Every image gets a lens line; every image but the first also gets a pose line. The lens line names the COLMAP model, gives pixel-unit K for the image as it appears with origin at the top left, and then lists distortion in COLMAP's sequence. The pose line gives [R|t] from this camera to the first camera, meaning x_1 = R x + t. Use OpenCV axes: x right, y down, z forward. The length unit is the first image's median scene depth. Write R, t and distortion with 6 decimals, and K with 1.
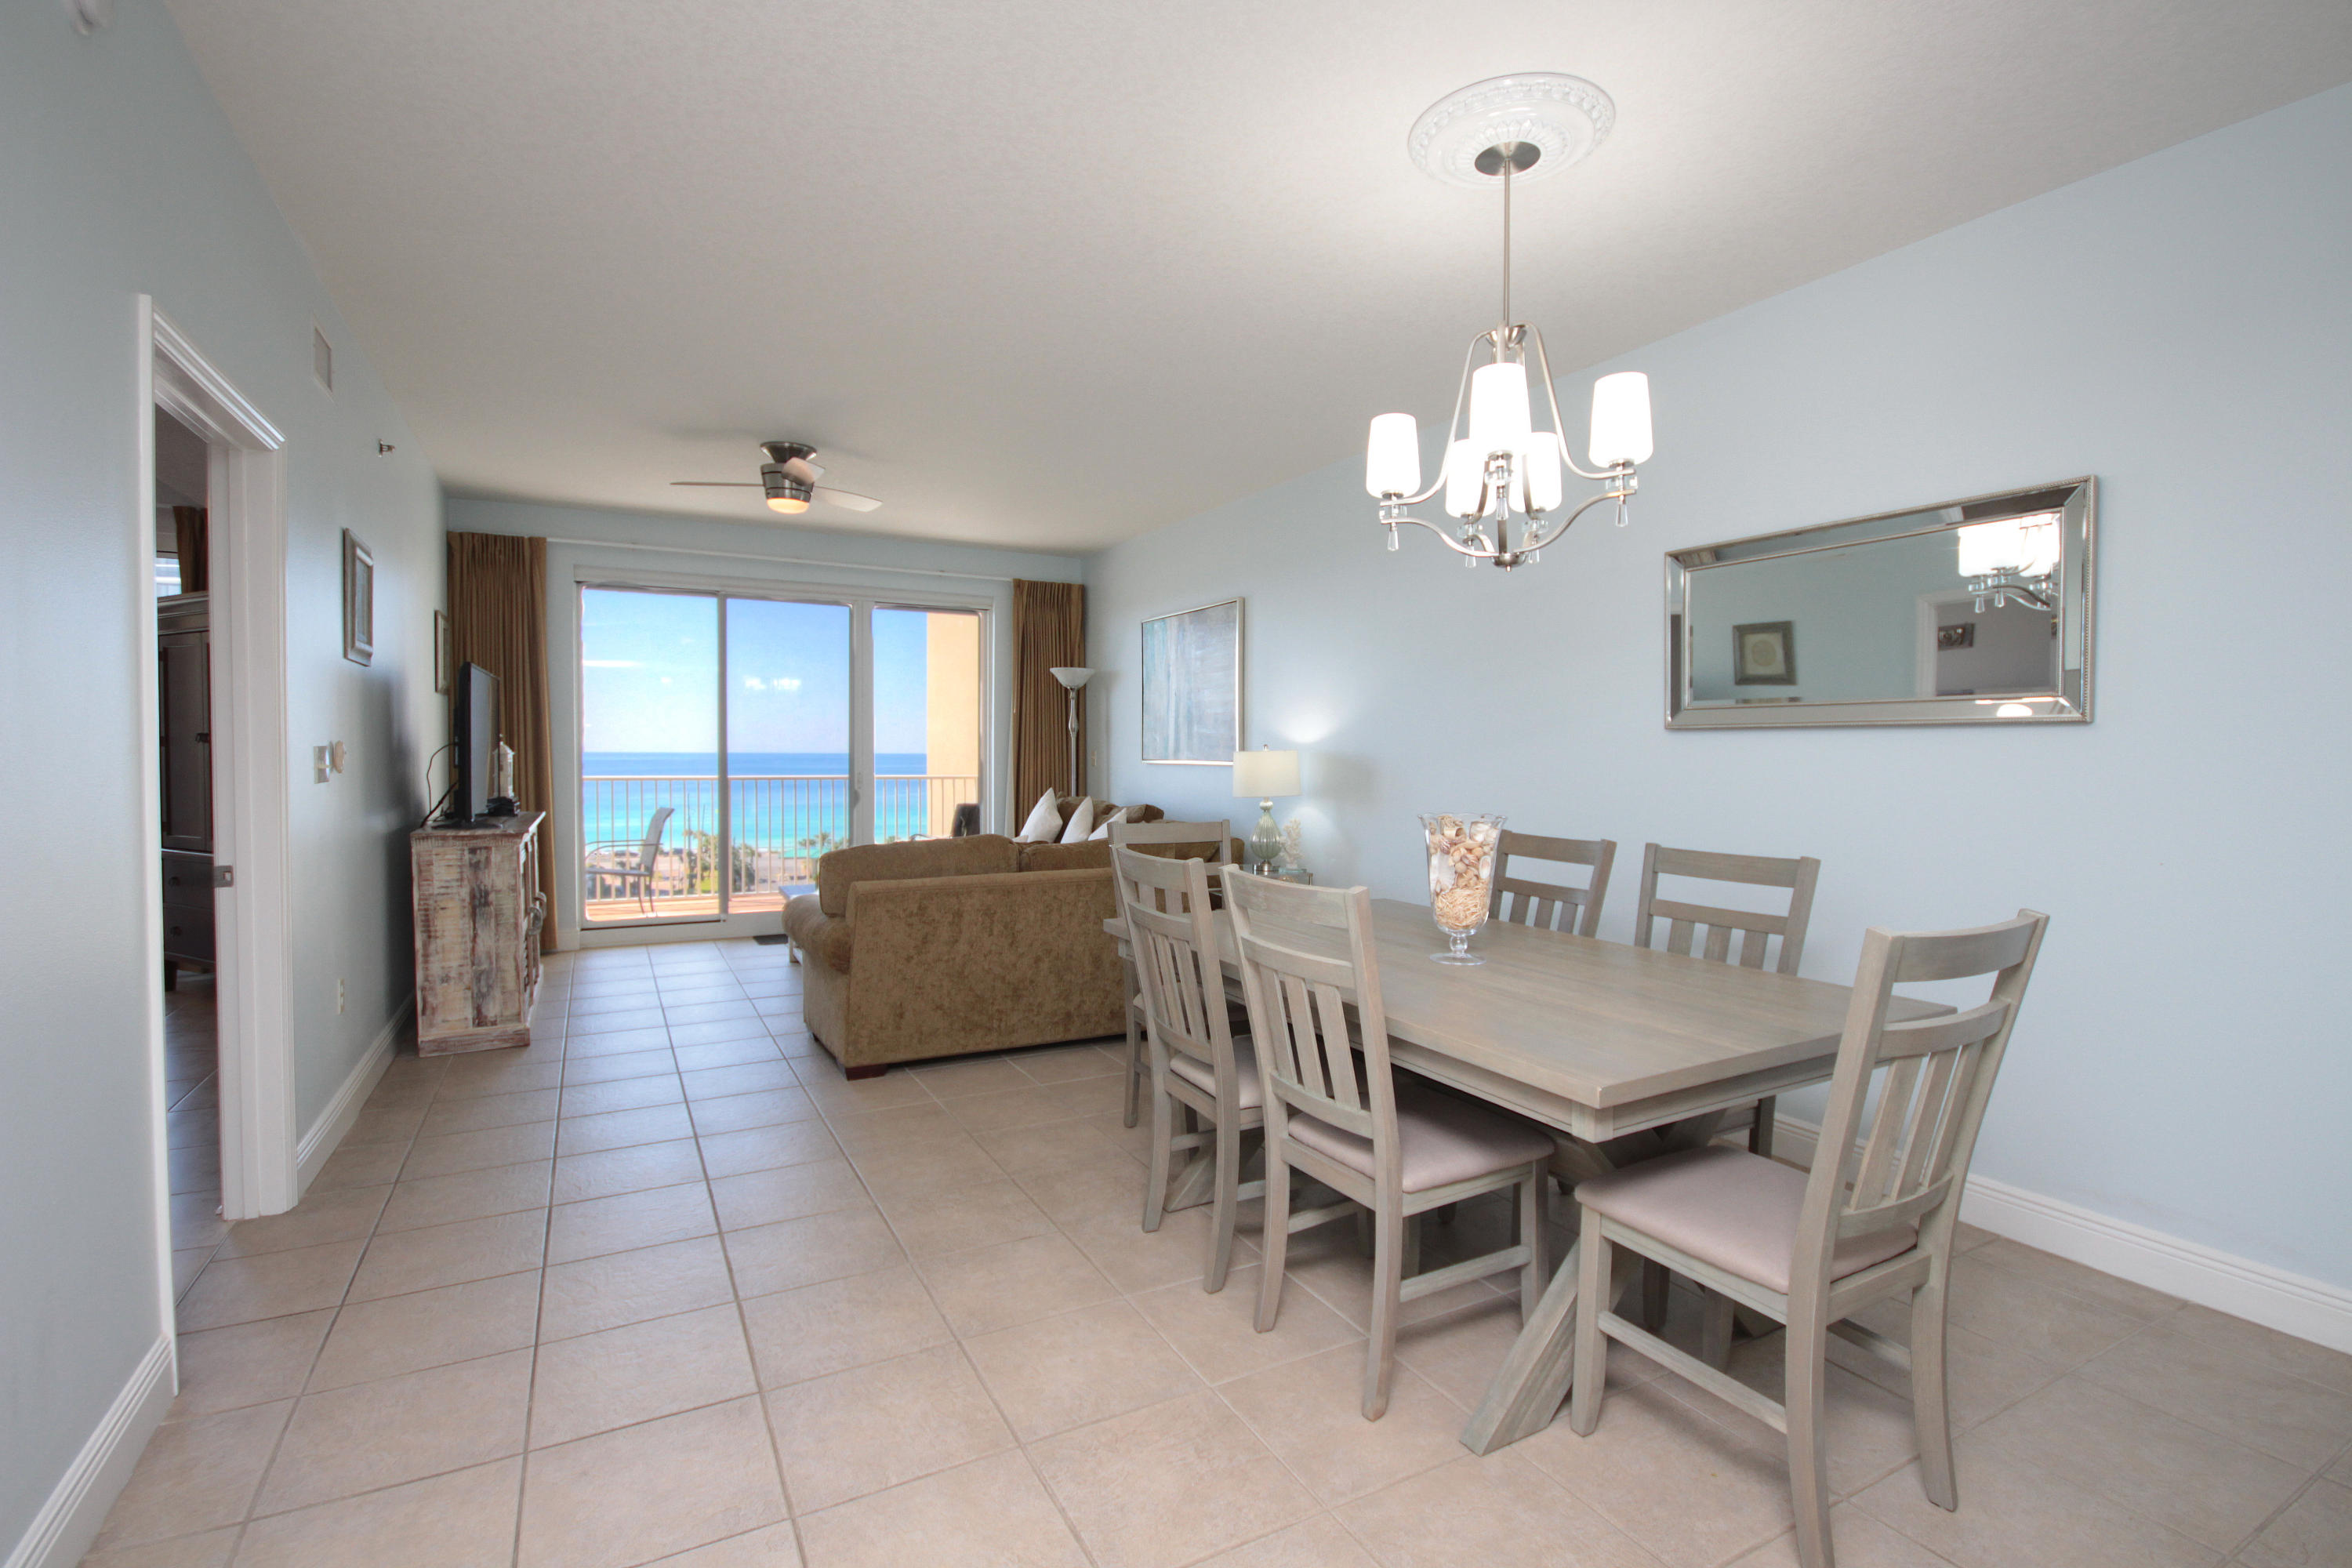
lens RADIAL K [[1097.8, 0, 1176.0], [0, 1097.8, 784.0], [0, 0, 1]] dist [-0.002914, -0.015420]
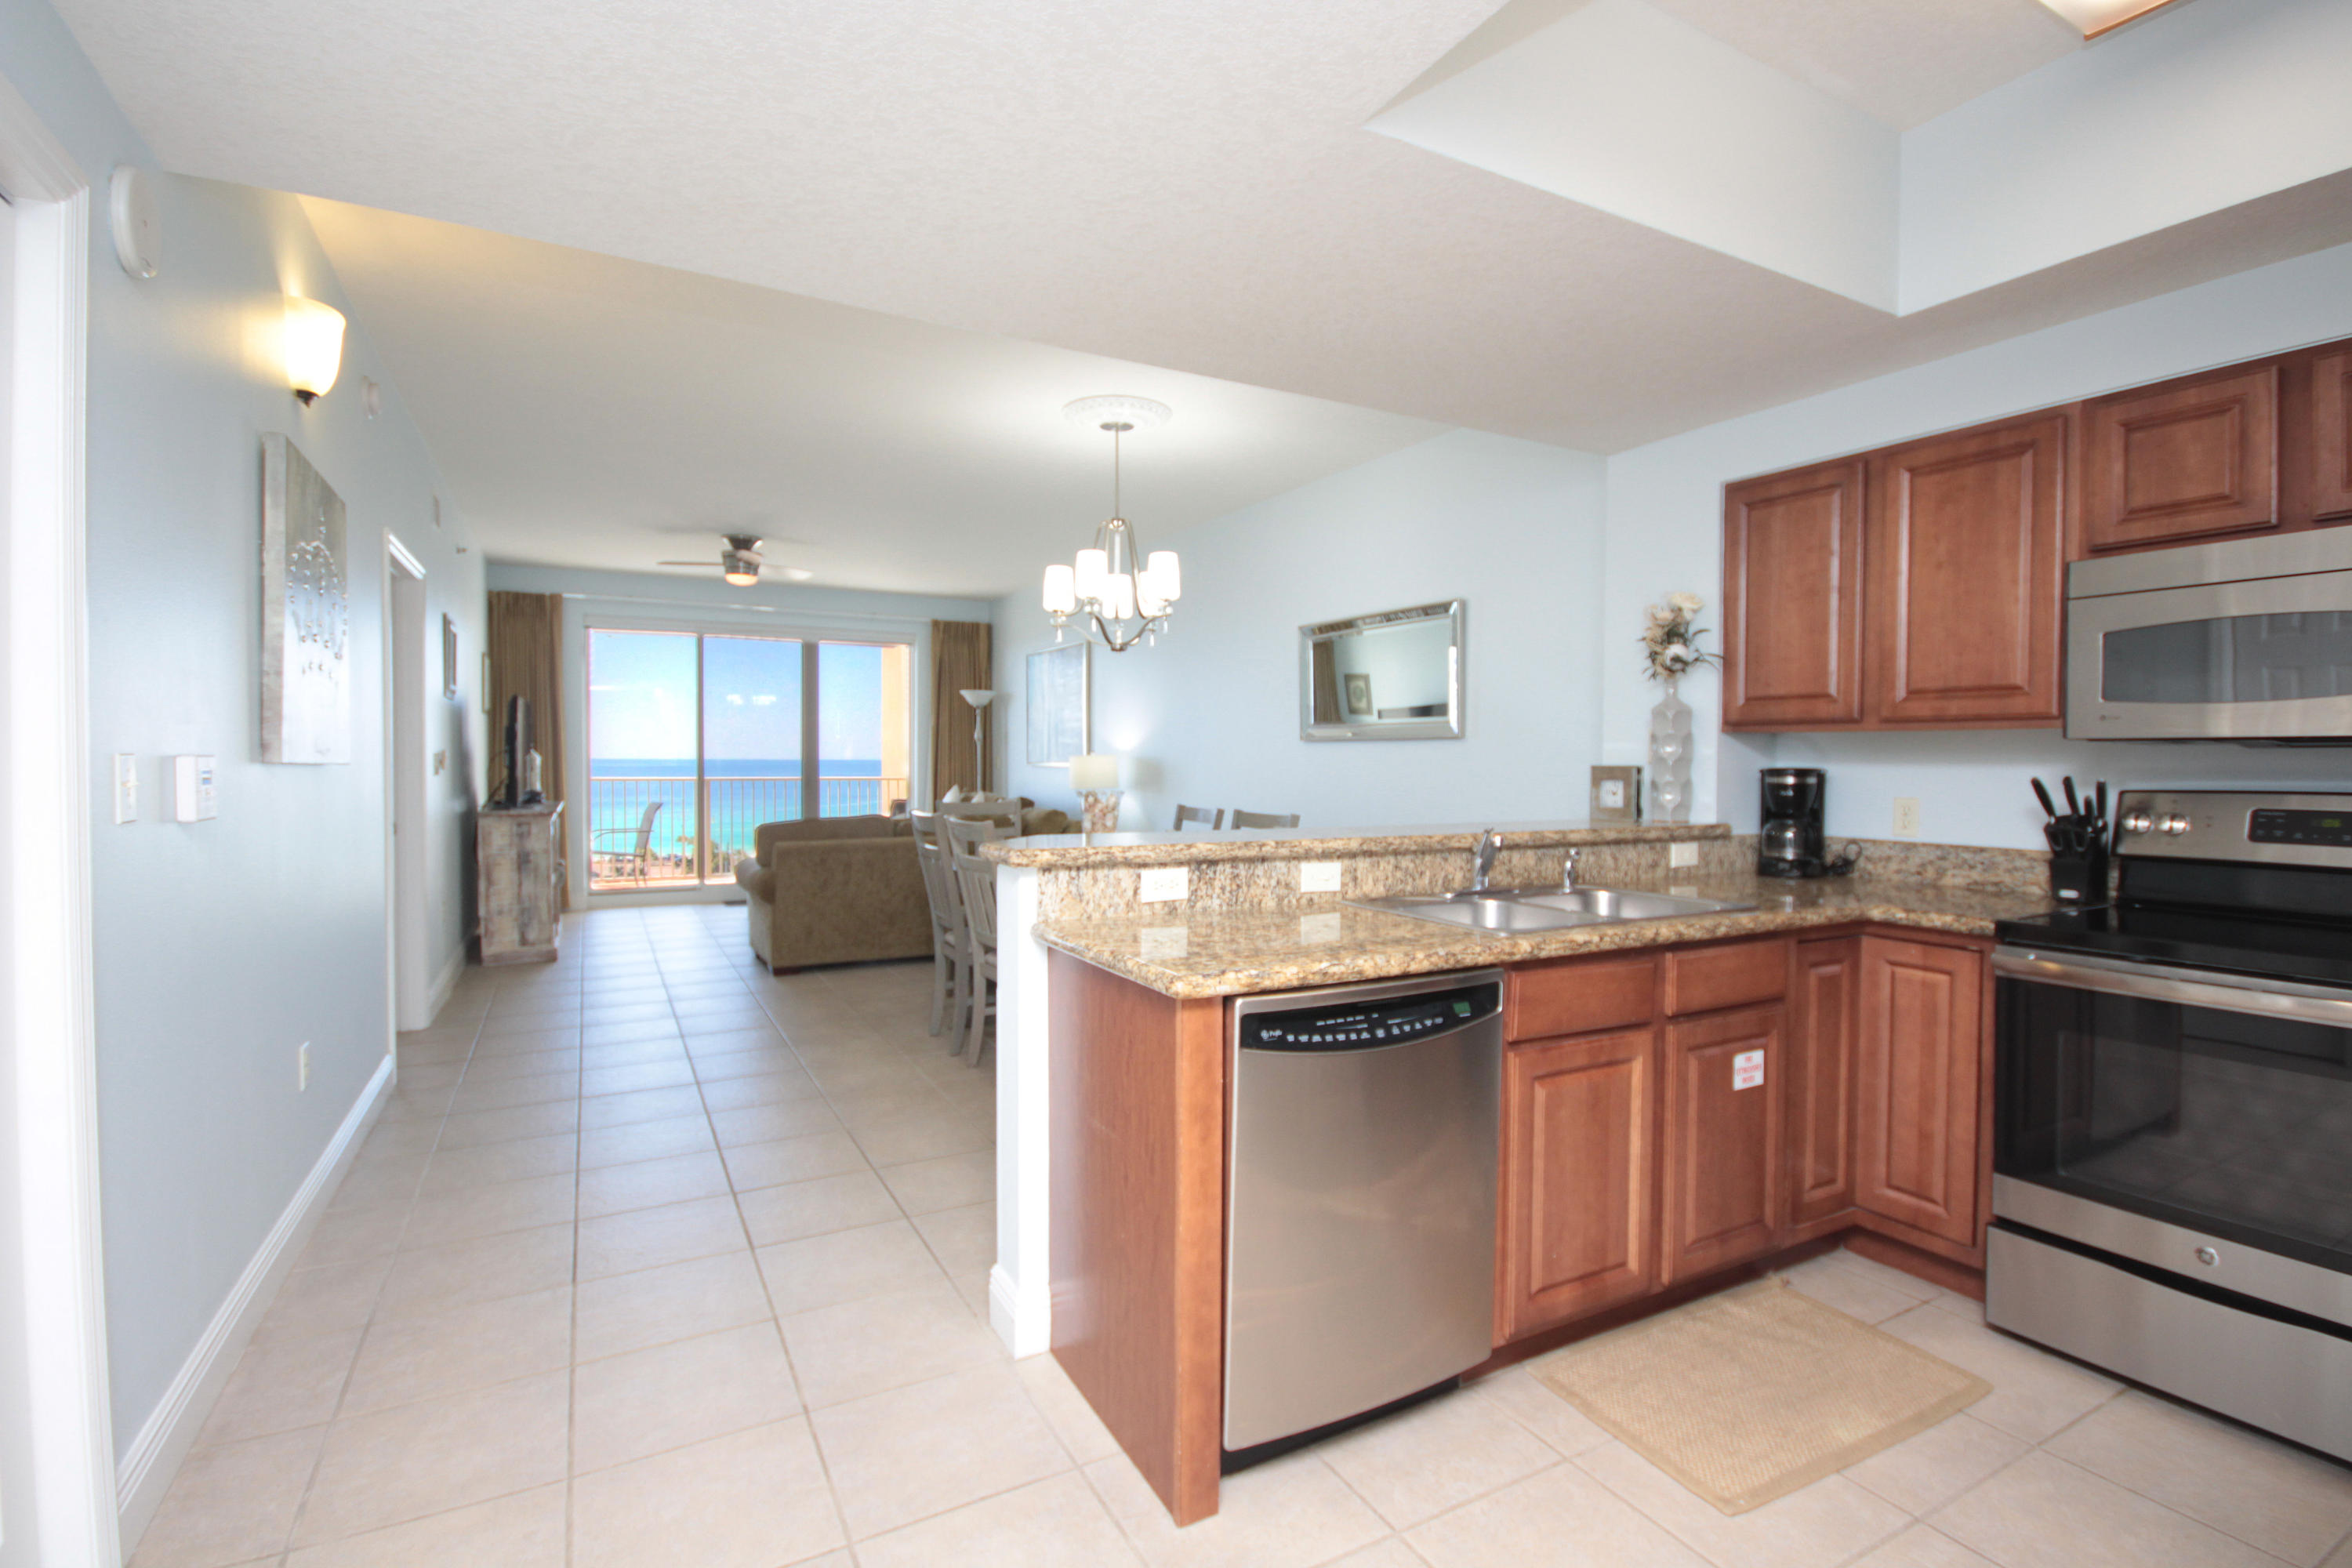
lens RADIAL K [[1097.8, 0, 1176.0], [0, 1097.8, 784.0], [0, 0, 1]] dist [-0.002914, -0.015420]
pose [[0.999984, -0.003106, 0.004745, 0.184252], [0.003140, 0.999969, -0.007221, 0.016272], [-0.004723, 0.007236, 0.999963, -0.378561]]
